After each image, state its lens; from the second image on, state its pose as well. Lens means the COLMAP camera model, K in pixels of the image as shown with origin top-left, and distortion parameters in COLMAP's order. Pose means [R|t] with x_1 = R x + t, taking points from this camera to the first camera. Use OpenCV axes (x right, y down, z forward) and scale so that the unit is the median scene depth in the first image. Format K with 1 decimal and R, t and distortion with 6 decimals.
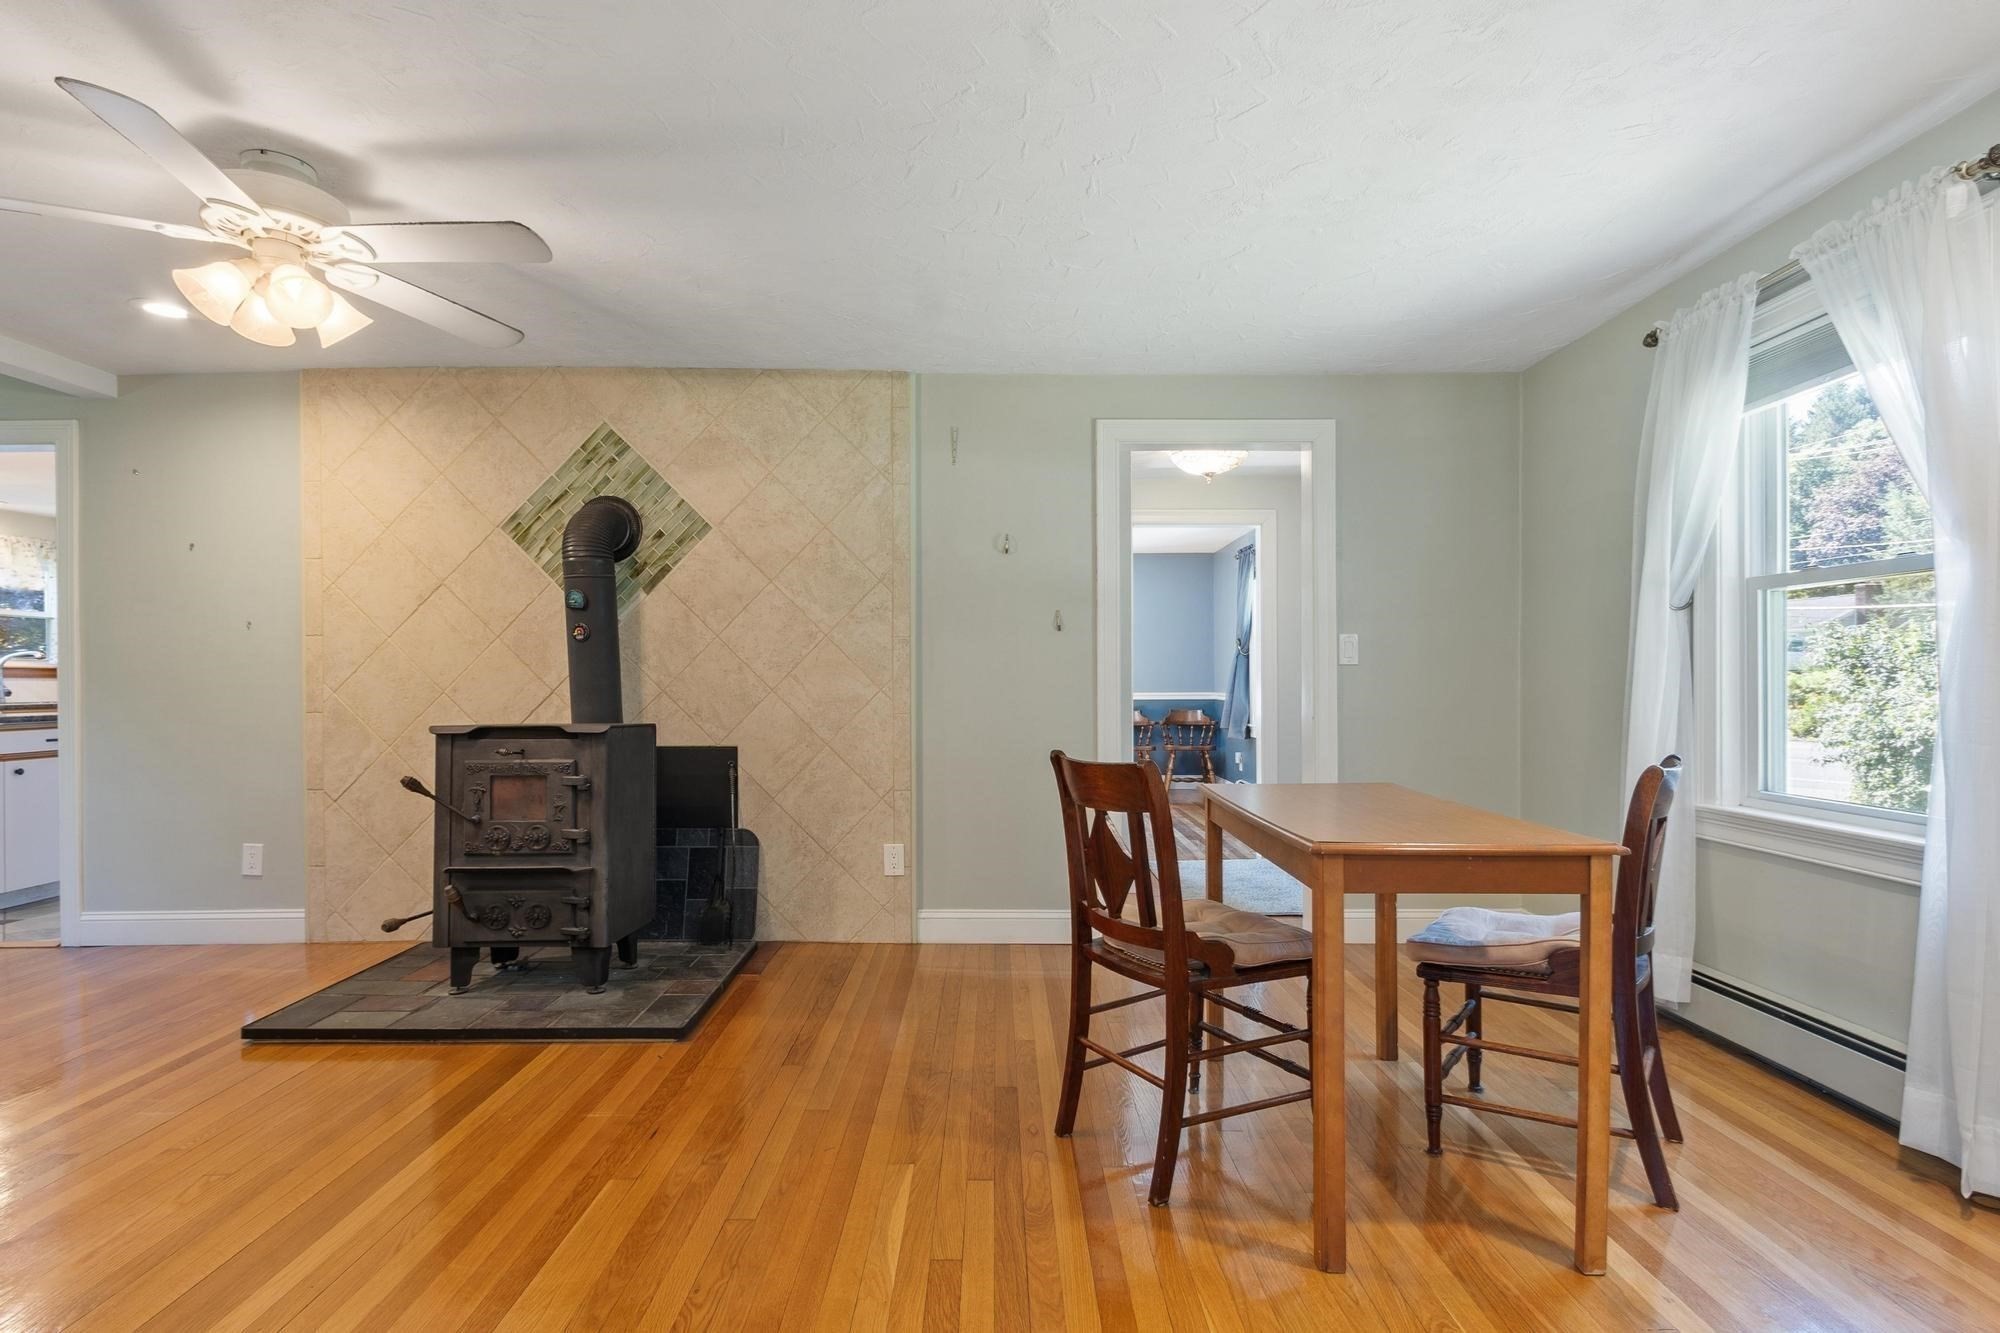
lens RADIAL K [[1004.1, 0, 1004.2], [0, 1004.1, 680.4], [0, 0, 1]] dist [0.001091, -0.000109]
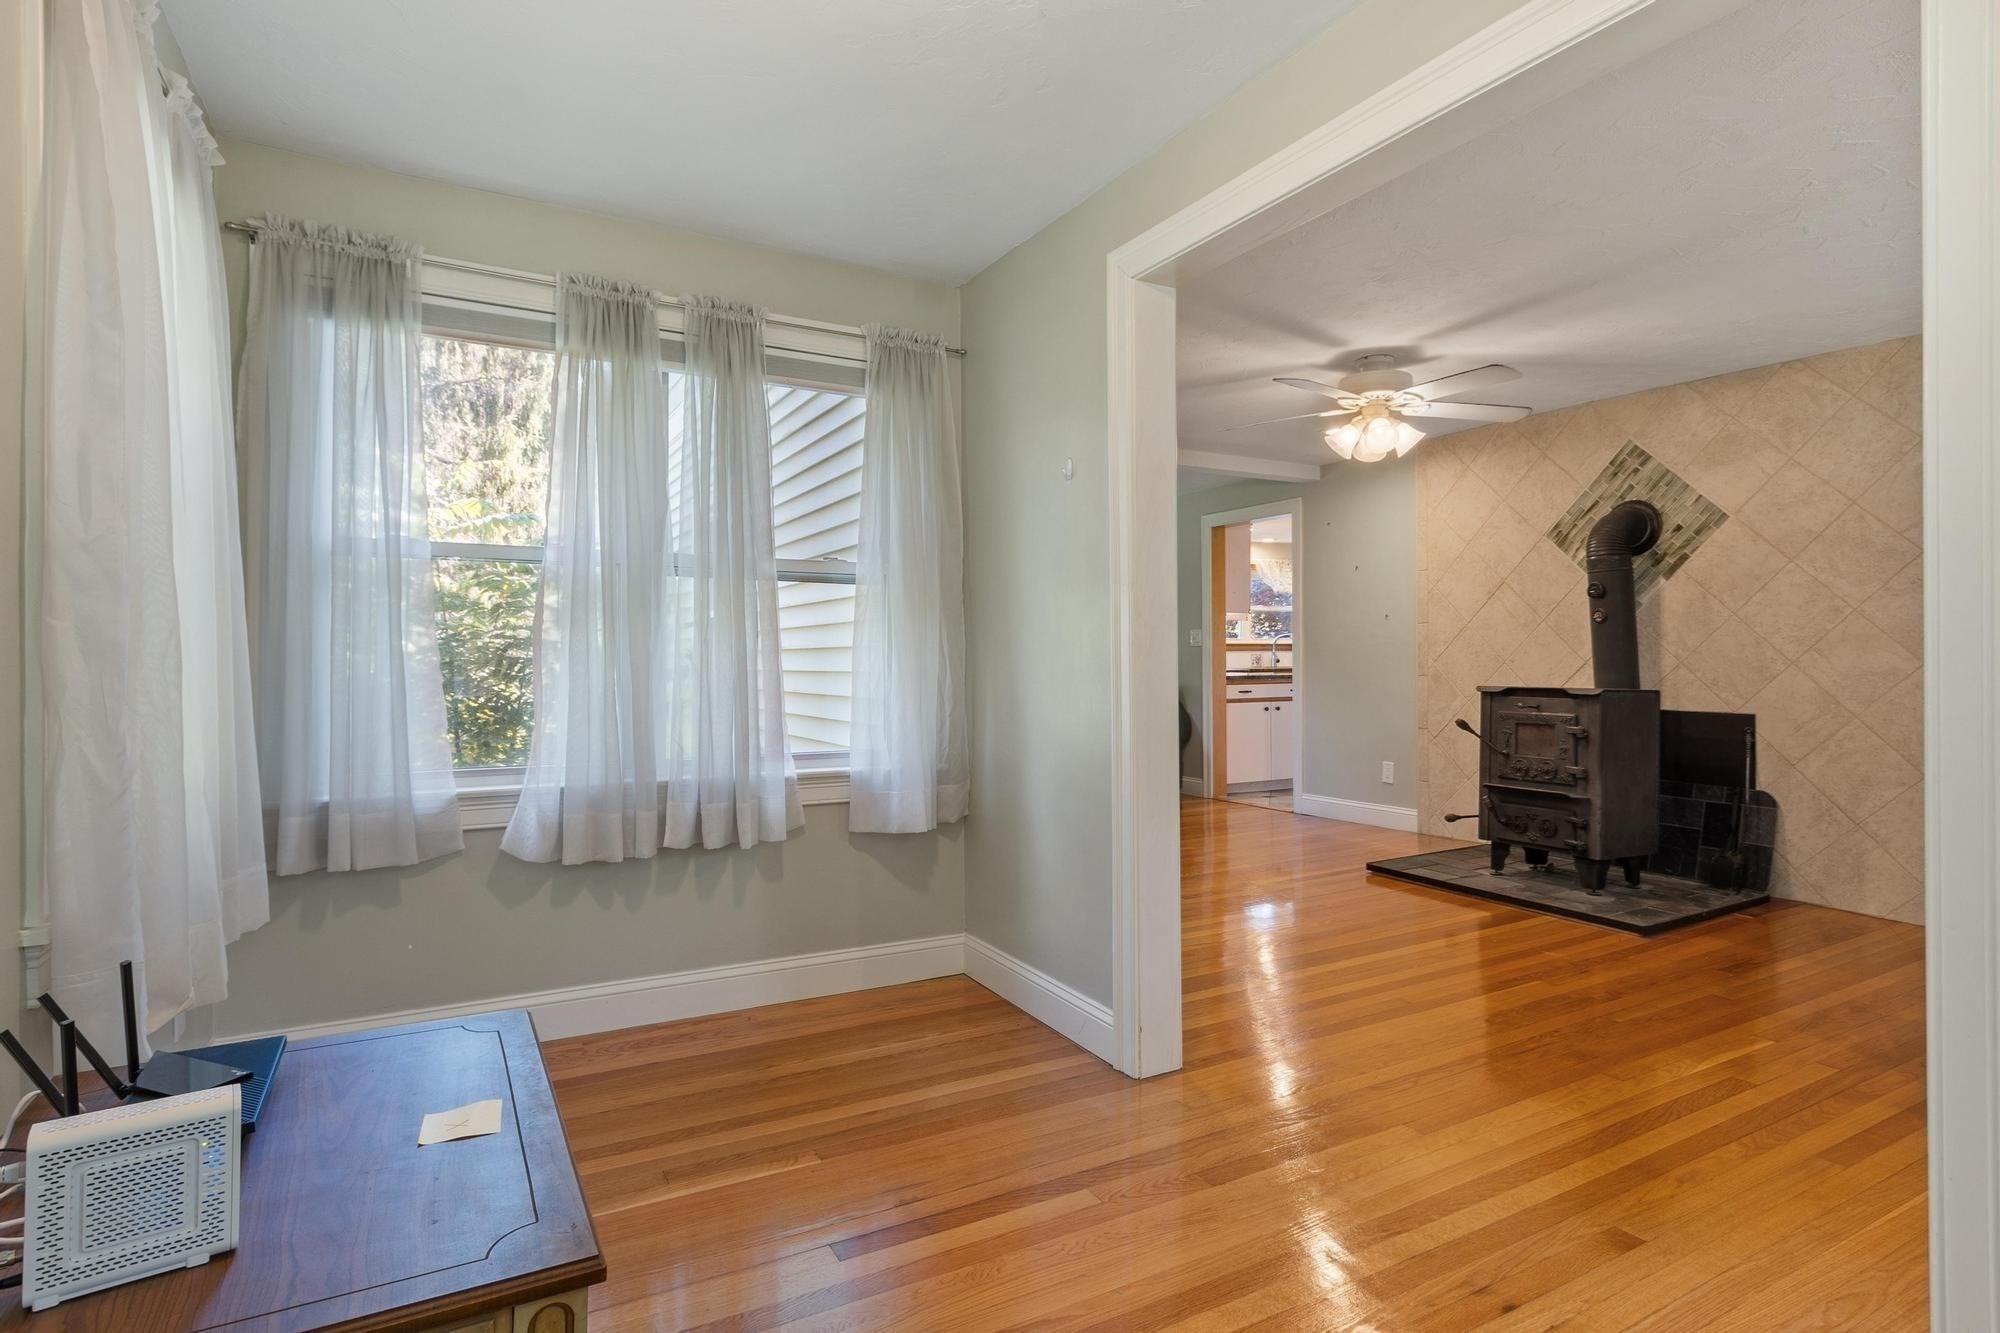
lens RADIAL K [[1004.1, 0, 1004.2], [0, 1004.1, 680.4], [0, 0, 1]] dist [0.001091, -0.000109]
pose [[0.491850, 0.023097, -0.870374, 0.288560], [0.003794, 0.999582, 0.028670, -0.005622], [0.870672, -0.017403, 0.491556, -0.250493]]
